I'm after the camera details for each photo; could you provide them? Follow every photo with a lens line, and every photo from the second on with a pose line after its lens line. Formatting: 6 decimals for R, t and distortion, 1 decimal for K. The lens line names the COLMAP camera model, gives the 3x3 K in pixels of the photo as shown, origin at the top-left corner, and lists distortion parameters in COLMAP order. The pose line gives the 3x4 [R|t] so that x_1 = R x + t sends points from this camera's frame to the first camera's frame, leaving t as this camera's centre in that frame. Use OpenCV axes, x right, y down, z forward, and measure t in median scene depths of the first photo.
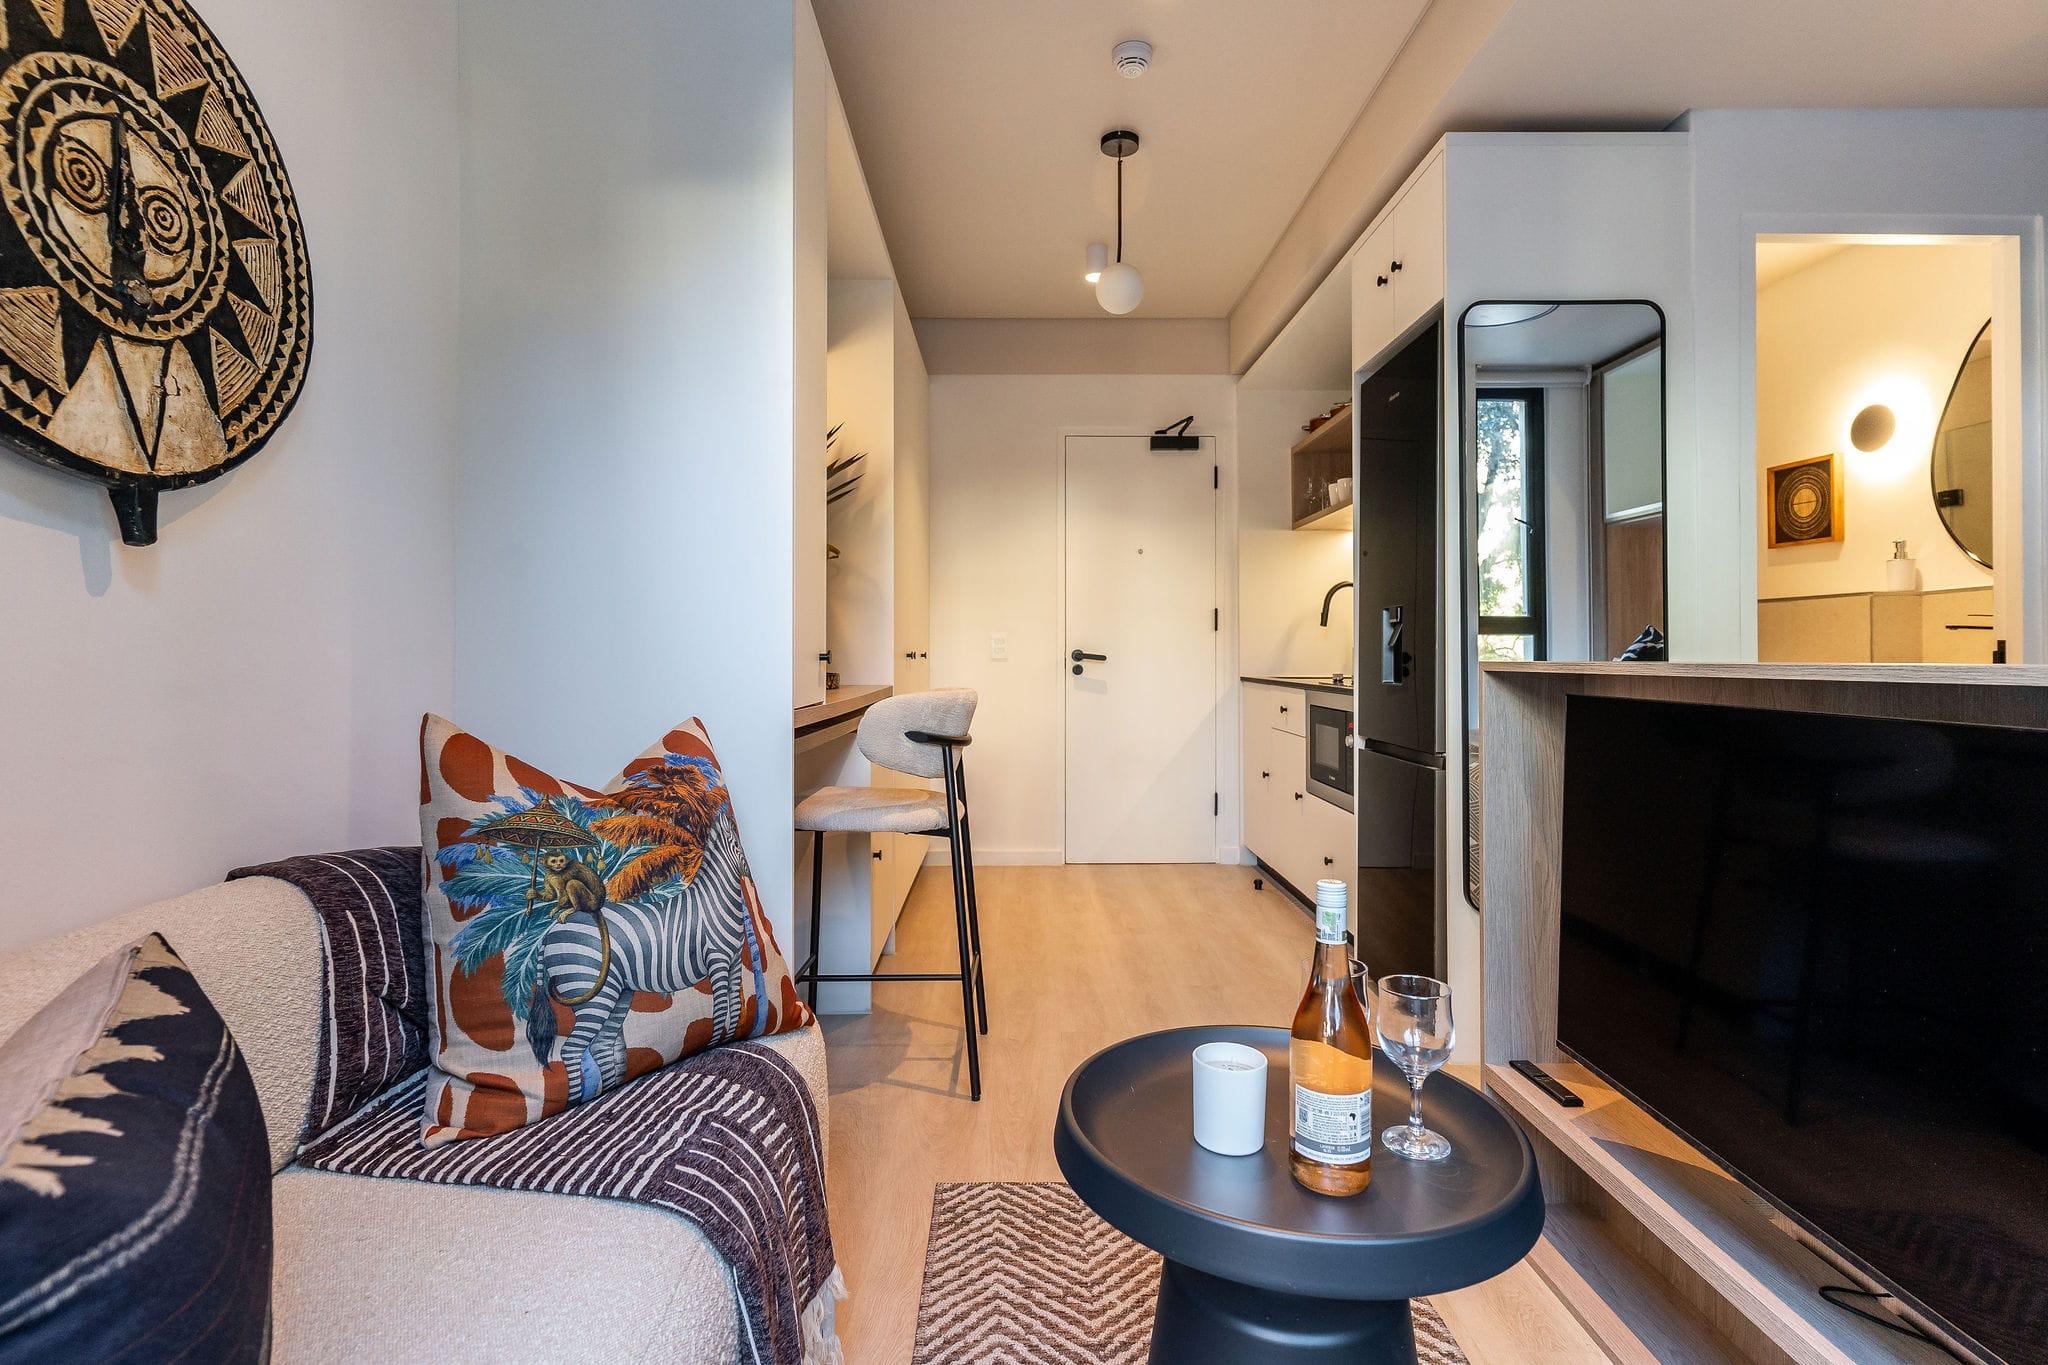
lens RADIAL K [[984.2, 0, 1027.0], [0, 984.2, 674.8], [0, 0, 1]] dist [-0.002086, -0.001787]
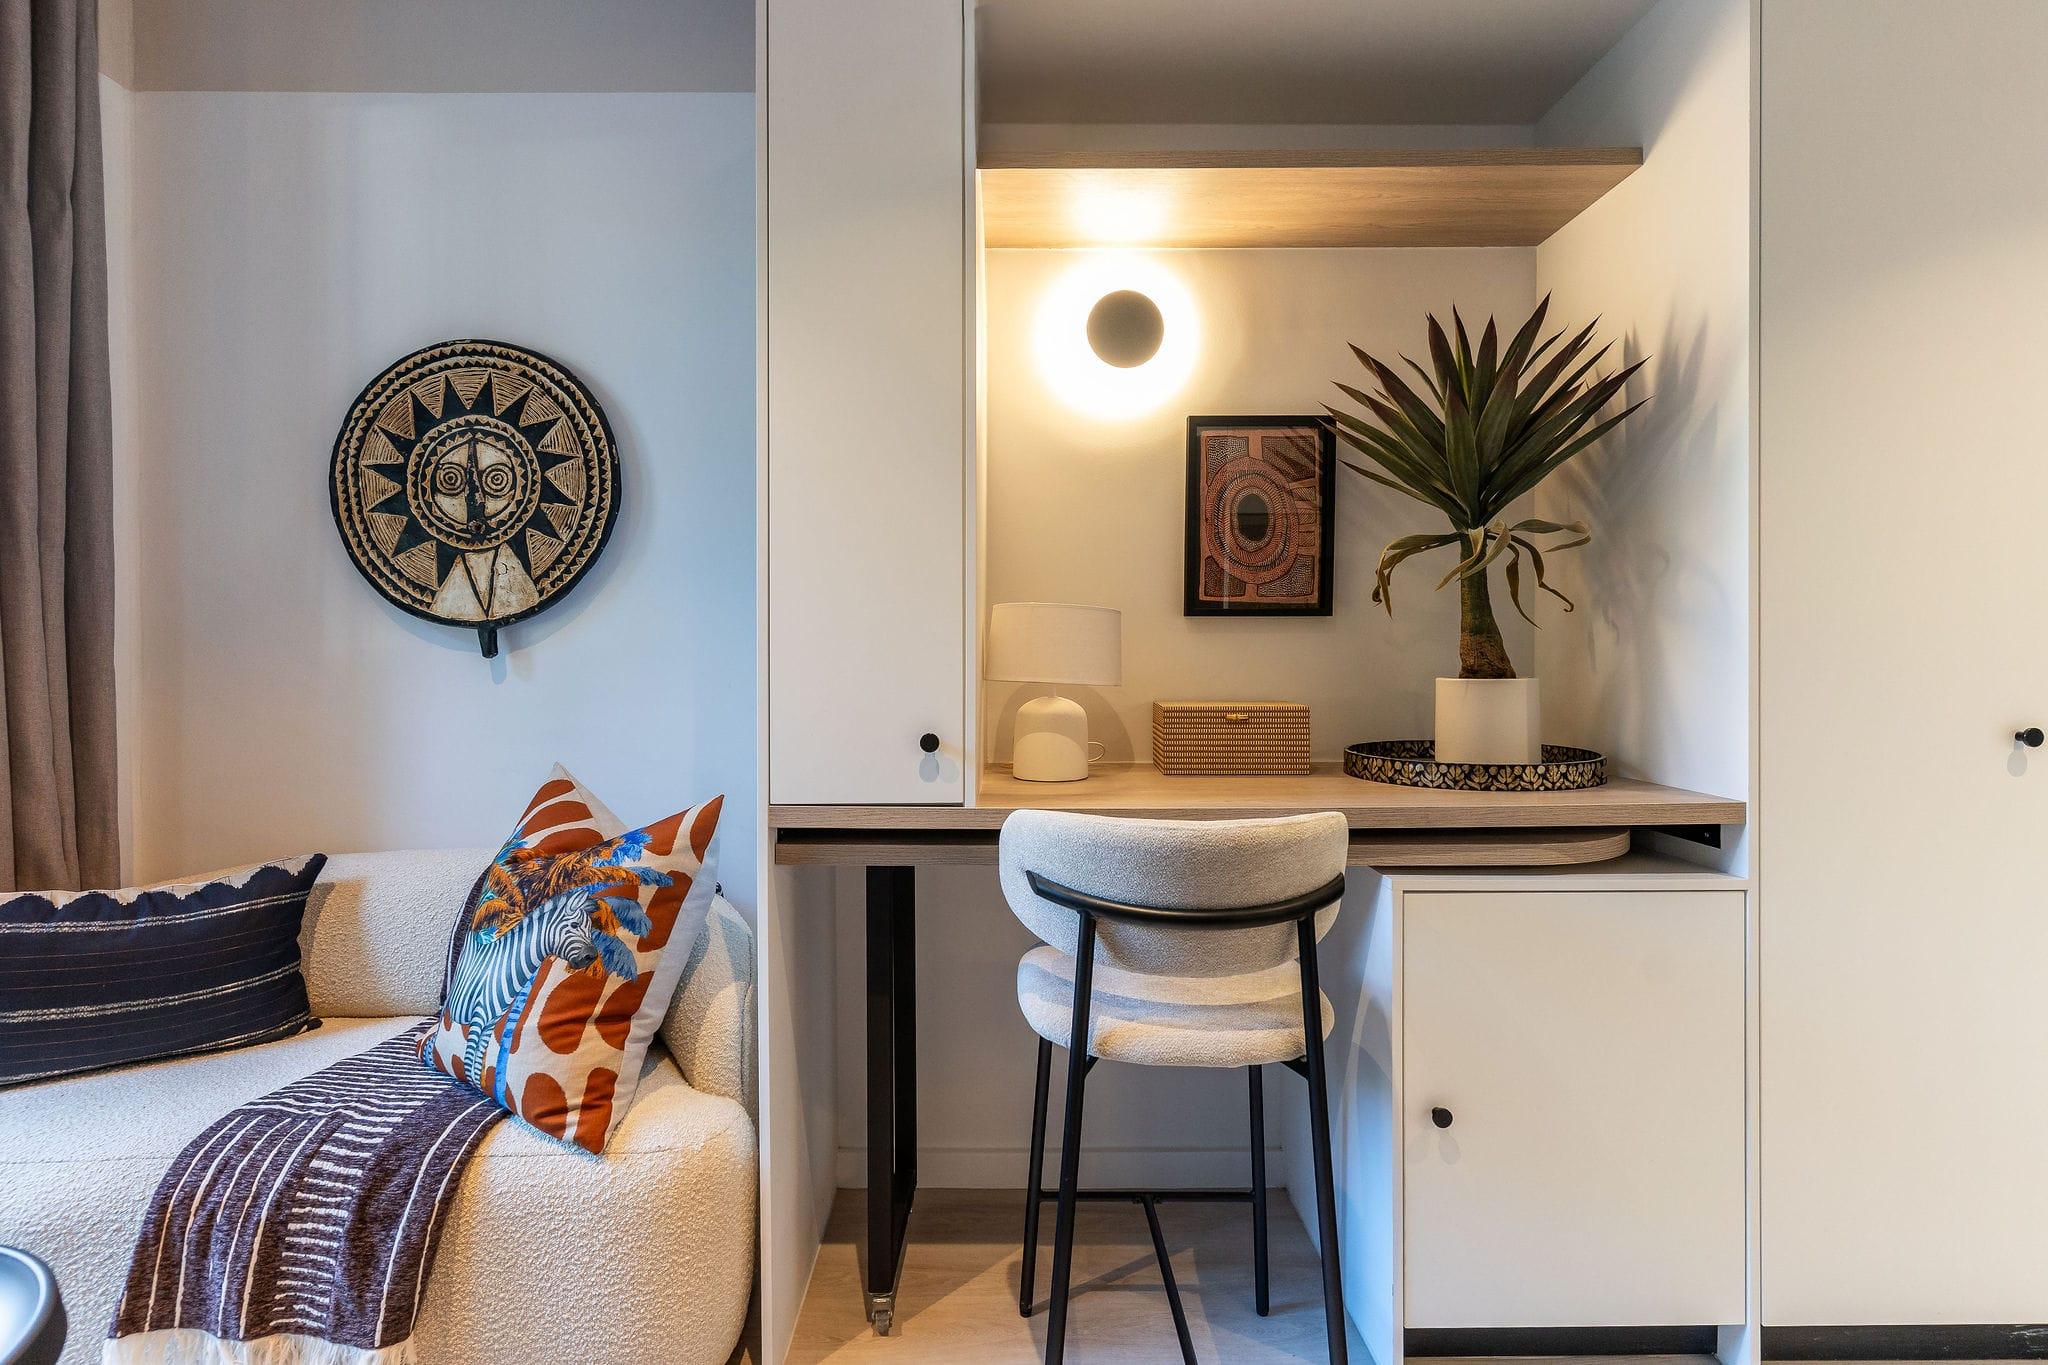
lens RADIAL K [[984.2, 0, 1023.4], [0, 984.2, 665.3], [0, 0, 1]] dist [-0.002086, -0.001787]
pose [[-0.002516, 0.012737, -0.999916, 0.912815], [-0.016431, 0.999783, 0.012777, -0.146894], [0.999862, 0.016462, -0.002307, 1.880997]]
